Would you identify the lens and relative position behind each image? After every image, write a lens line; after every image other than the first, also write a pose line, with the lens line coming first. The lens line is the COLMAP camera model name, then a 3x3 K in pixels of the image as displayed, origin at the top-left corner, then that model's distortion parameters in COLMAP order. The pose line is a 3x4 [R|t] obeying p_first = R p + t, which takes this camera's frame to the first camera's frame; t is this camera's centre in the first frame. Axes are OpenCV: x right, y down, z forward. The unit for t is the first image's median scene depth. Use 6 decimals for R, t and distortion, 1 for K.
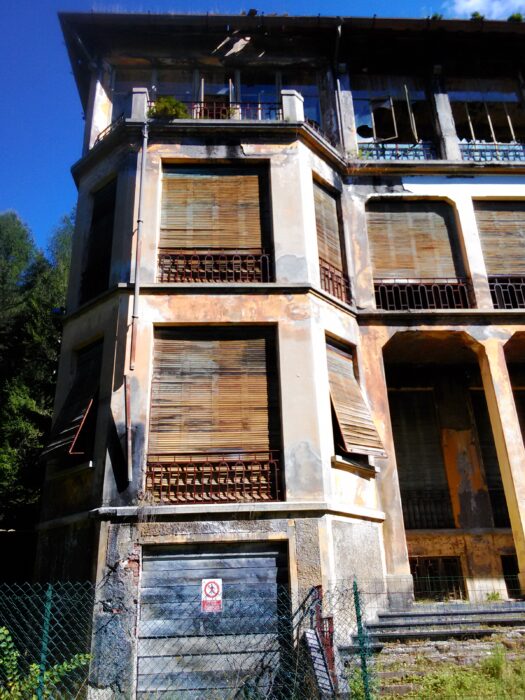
lens RADIAL K [[589.5, 0, 262.5], [0, 589.5, 350.0], [0, 0, 1]] dist [0.100741, -0.174712]
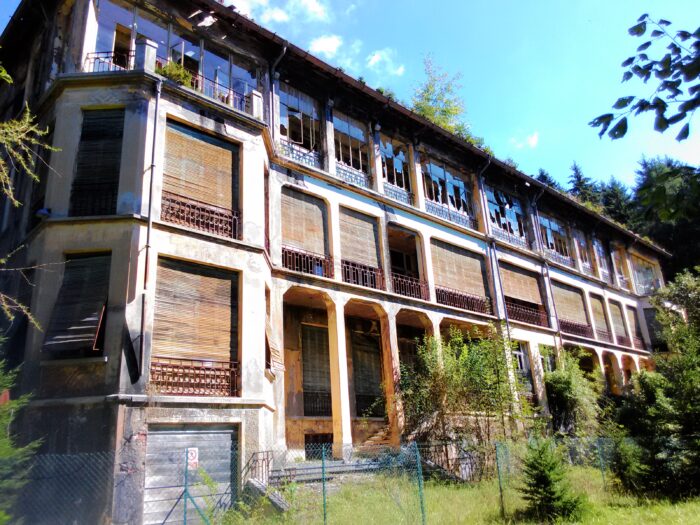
lens RADIAL K [[589.5, 0, 350.0], [0, 589.5, 262.5], [0, 0, 1]] dist [0.100741, -0.174712]
pose [[0.746252, 0.201474, 0.634441, -0.685590], [-0.235541, 0.971357, -0.031415, -0.082610], [-0.622598, -0.125993, 0.772332, -0.254019]]
